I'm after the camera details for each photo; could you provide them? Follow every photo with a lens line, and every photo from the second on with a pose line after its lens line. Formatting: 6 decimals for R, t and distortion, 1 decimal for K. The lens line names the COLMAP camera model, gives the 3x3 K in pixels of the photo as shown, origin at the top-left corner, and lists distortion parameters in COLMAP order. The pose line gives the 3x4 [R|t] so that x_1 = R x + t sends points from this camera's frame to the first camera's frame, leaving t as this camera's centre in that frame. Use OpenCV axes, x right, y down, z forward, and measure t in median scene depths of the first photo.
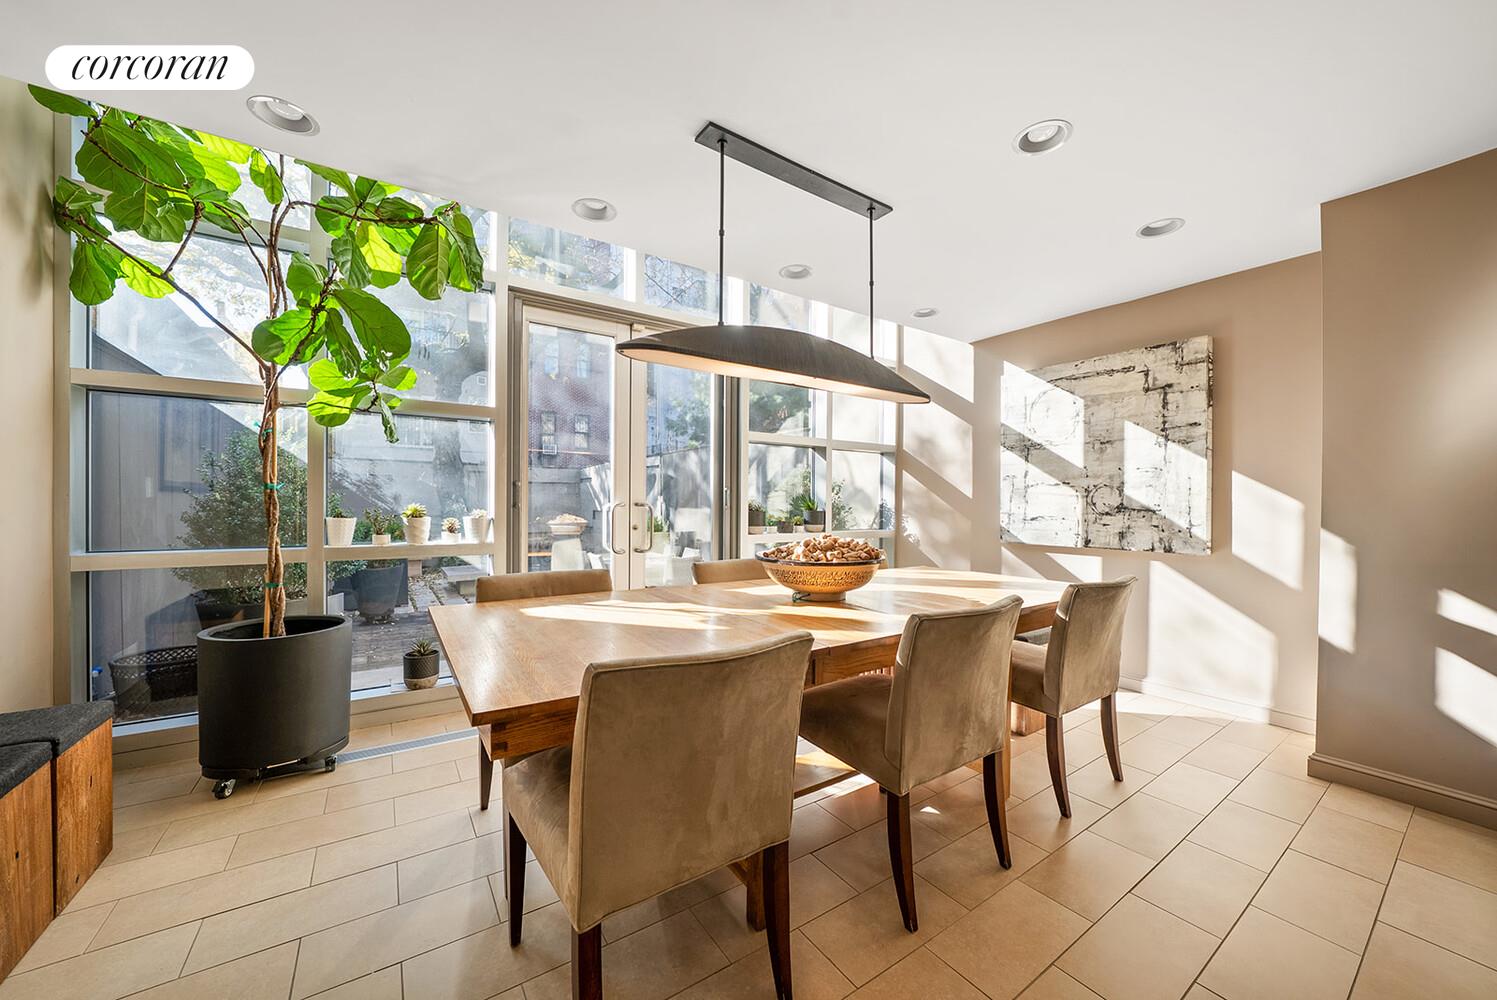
lens RADIAL K [[553.6, 0, 751.1], [0, 553.6, 506.1], [0, 0, 1]] dist [-0.014054, -0.000084]
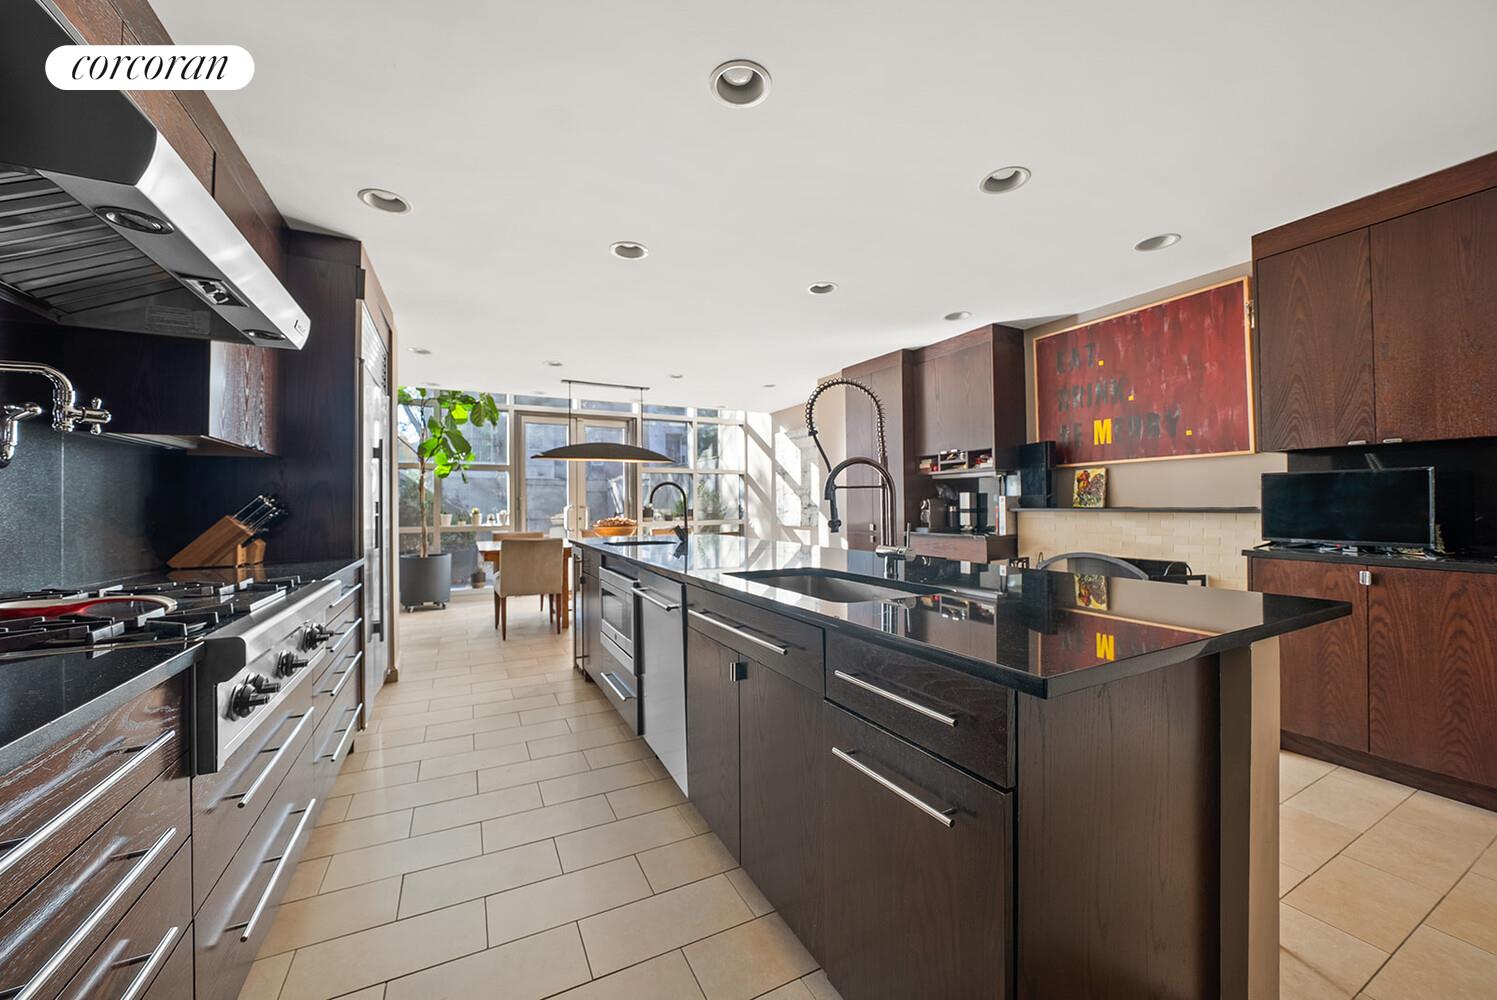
lens RADIAL K [[553.6, 0, 750.5], [0, 553.6, 500.9], [0, 0, 1]] dist [-0.014054, -0.000084]
pose [[0.993594, -0.017578, -0.111636, 0.922496], [0.015969, 0.999756, -0.015293, 0.021016], [0.111878, 0.013412, 0.993631, -1.360191]]
